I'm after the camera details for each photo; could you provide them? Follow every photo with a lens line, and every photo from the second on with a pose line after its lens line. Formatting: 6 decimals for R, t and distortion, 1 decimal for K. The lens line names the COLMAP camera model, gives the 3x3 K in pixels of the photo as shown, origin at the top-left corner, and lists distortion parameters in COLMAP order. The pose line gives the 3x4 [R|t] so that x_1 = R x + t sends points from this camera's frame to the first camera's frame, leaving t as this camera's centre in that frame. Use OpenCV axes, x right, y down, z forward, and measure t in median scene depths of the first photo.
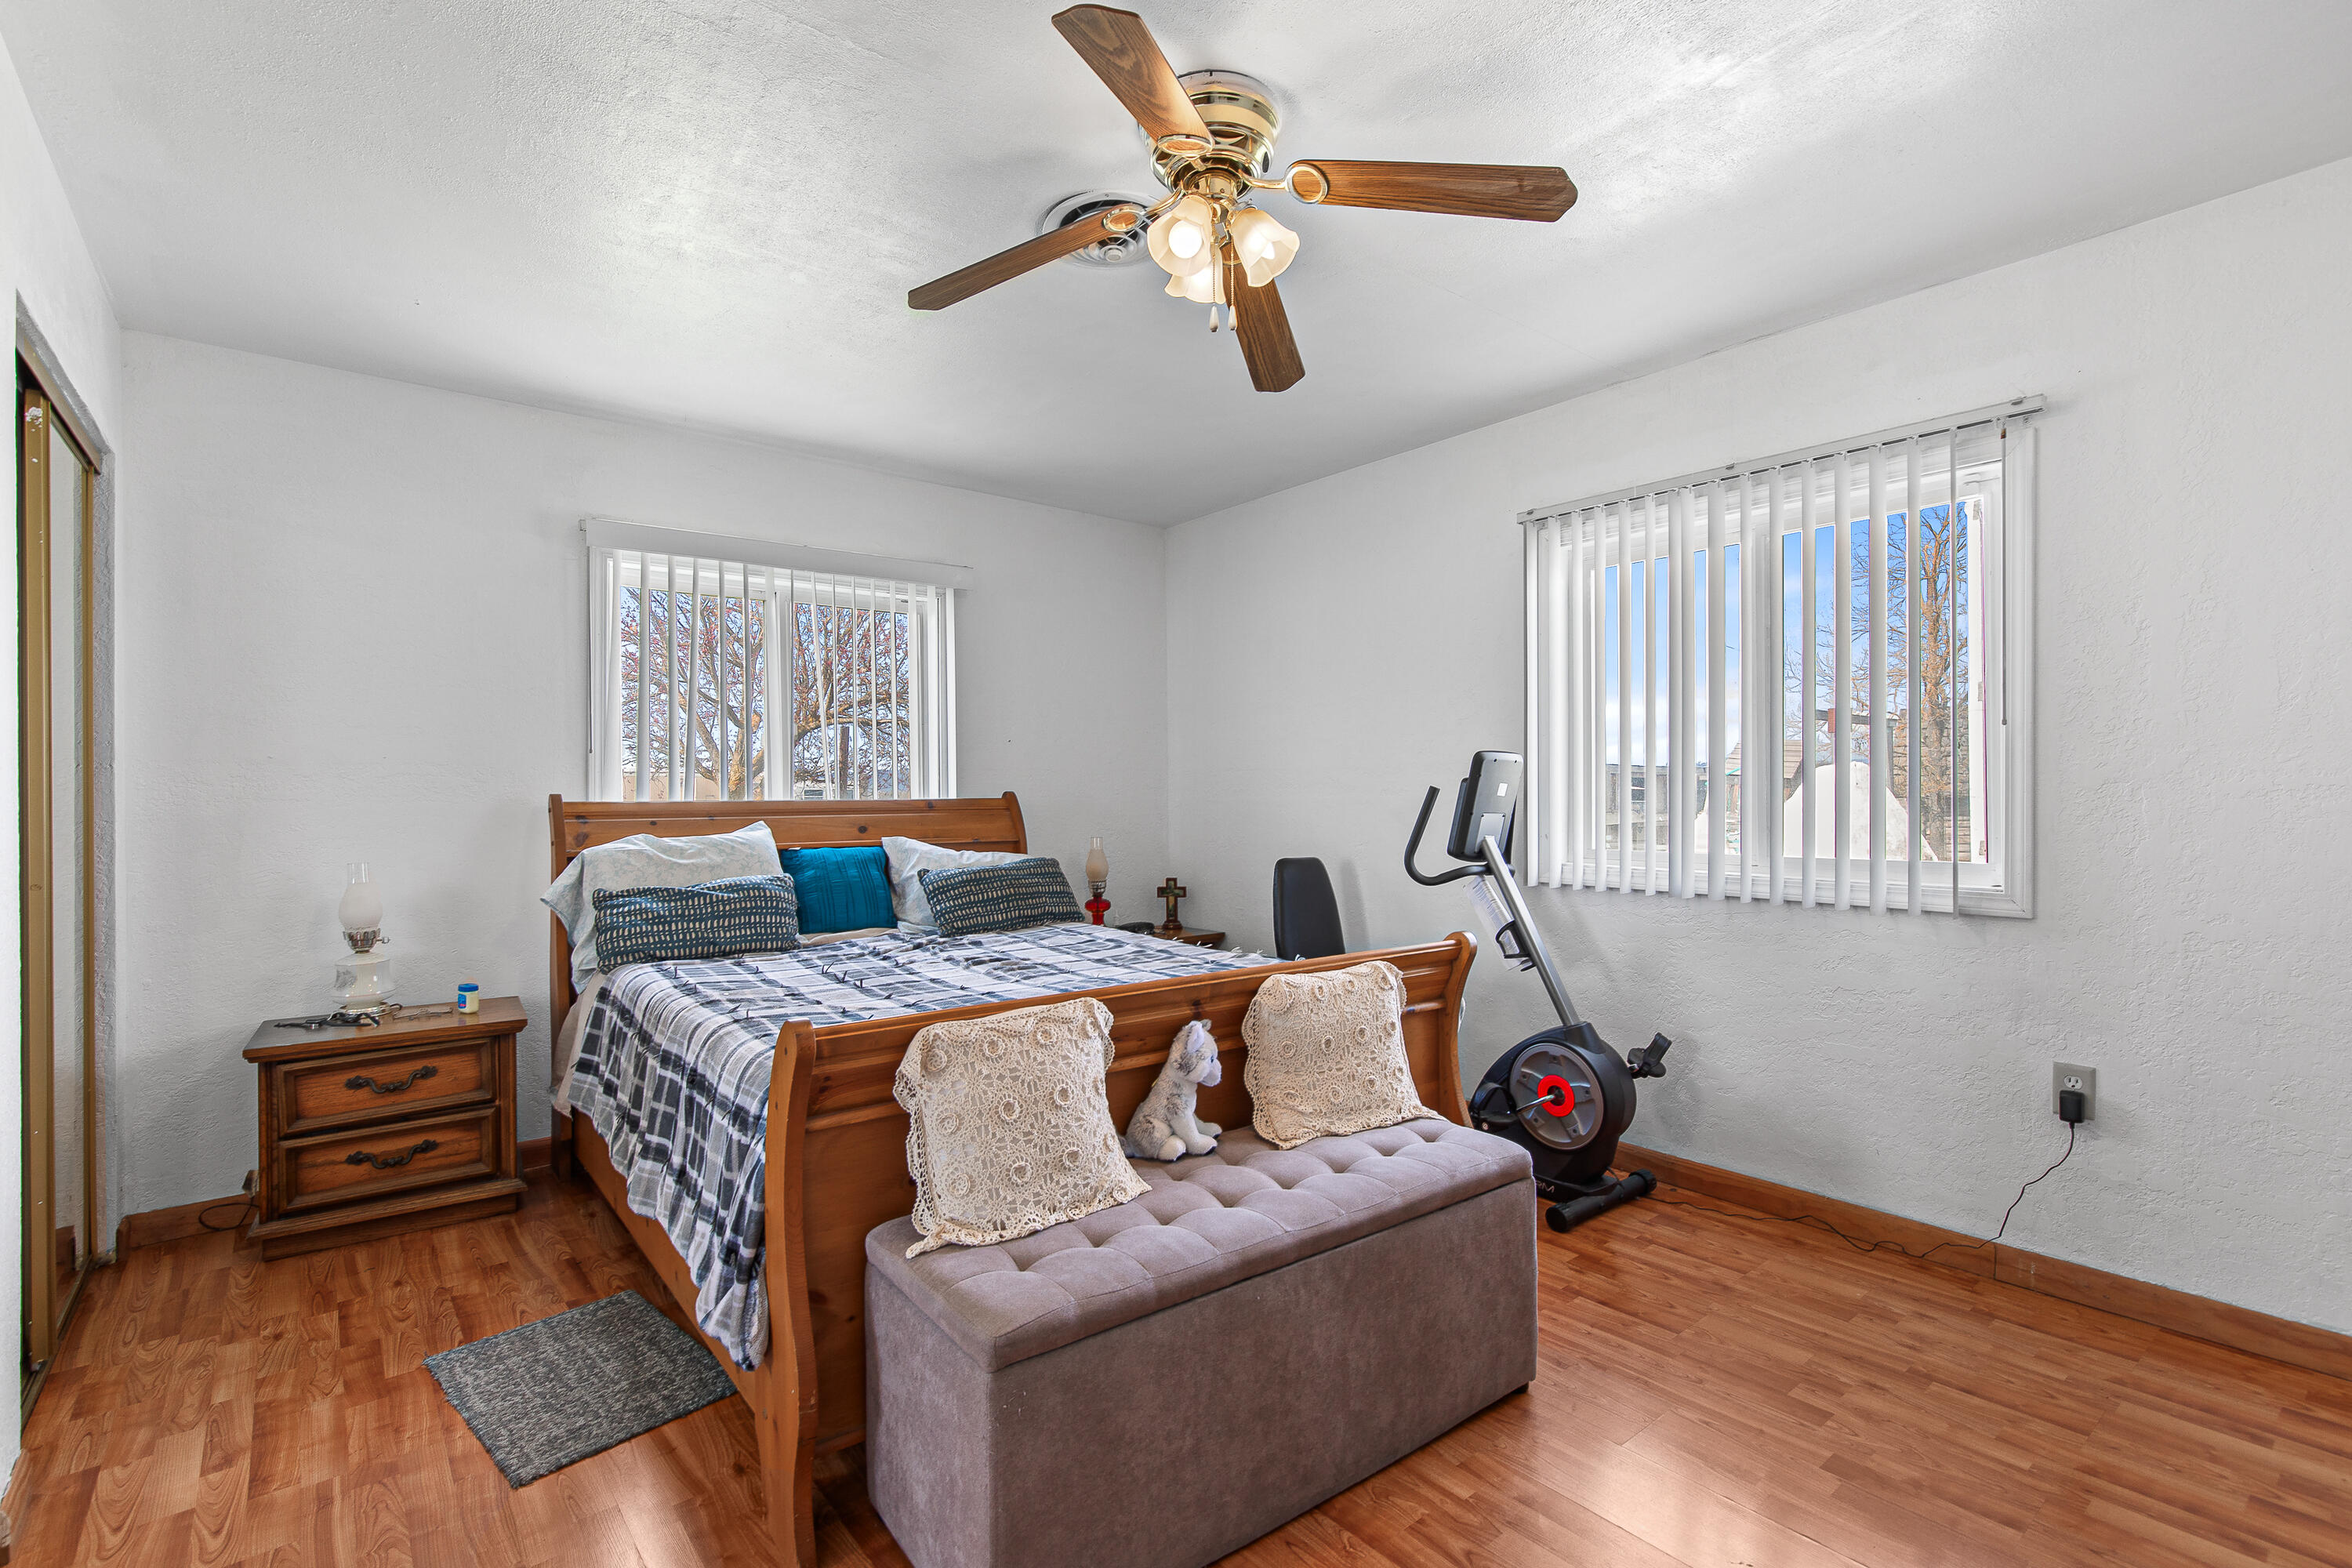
lens RADIAL K [[1074.6, 0, 1186.8], [0, 1074.6, 781.2], [0, 0, 1]] dist [0.014769, -0.005709]
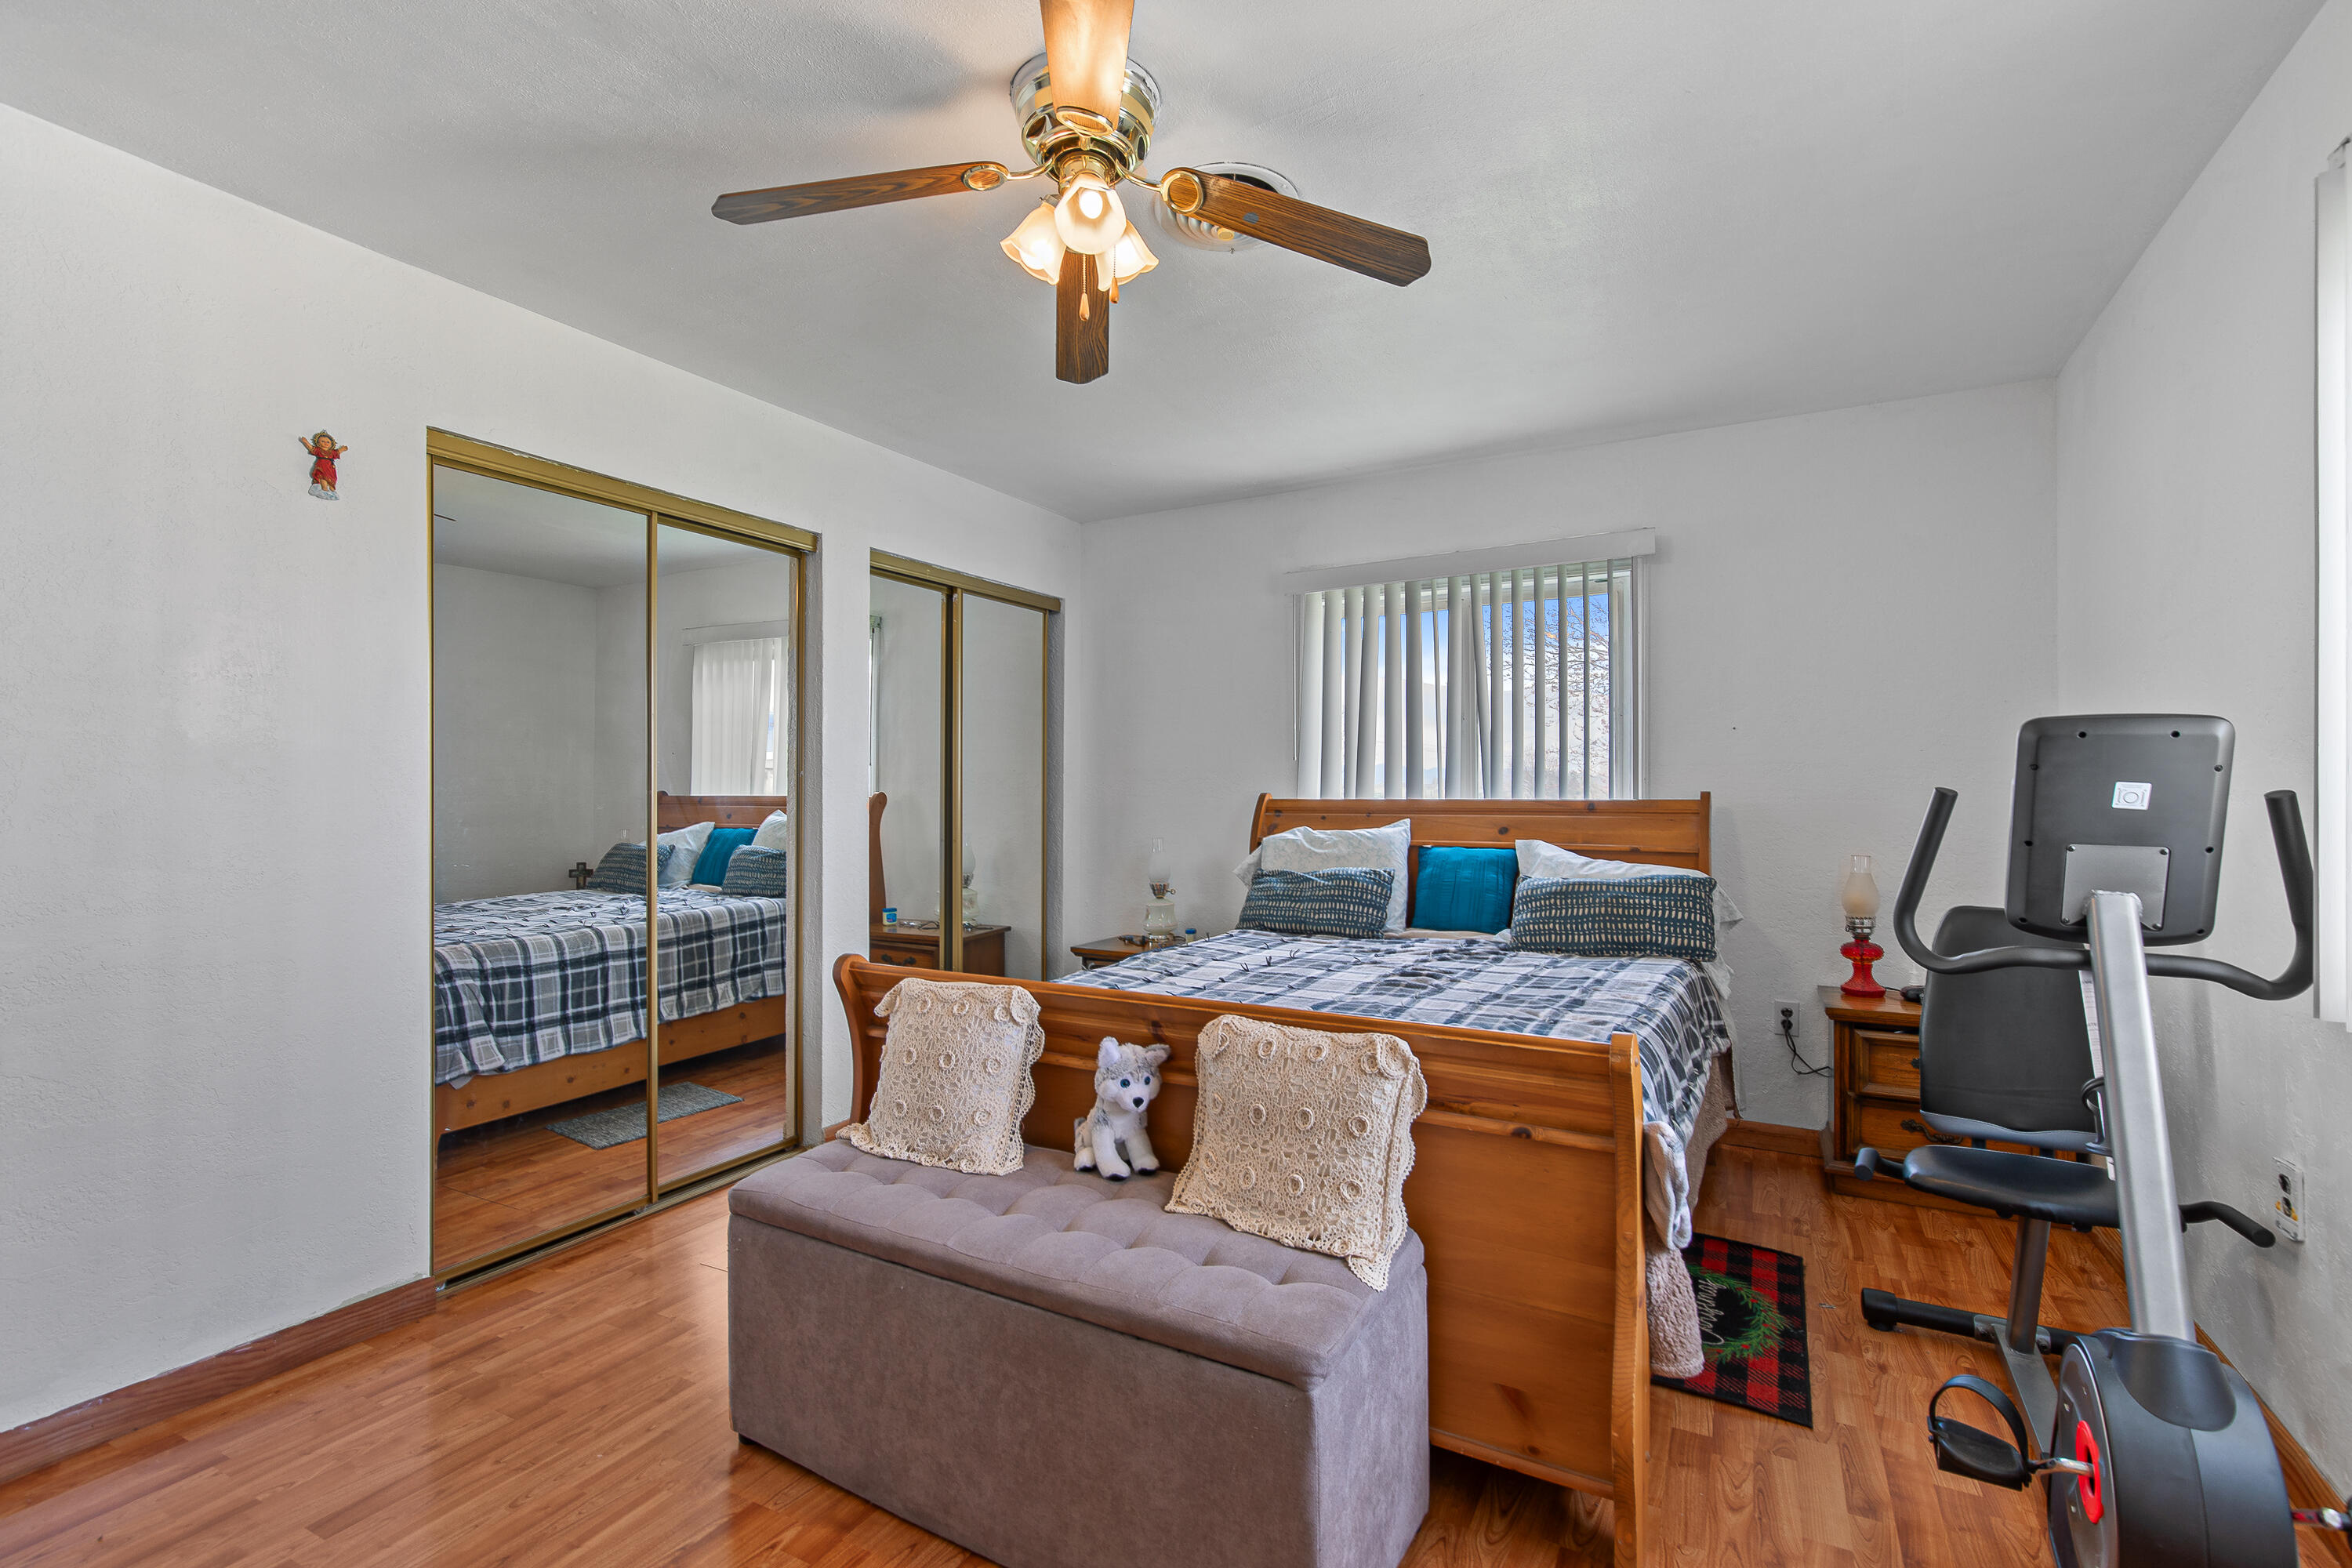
lens RADIAL K [[1074.6, 0, 1186.8], [0, 1074.6, 781.2], [0, 0, 1]] dist [0.014769, -0.005709]
pose [[0.375601, -0.004013, -0.926773, 0.569223], [0.009235, 0.999957, -0.000587, -0.001796], [0.926735, -0.008339, 0.375622, 0.436705]]
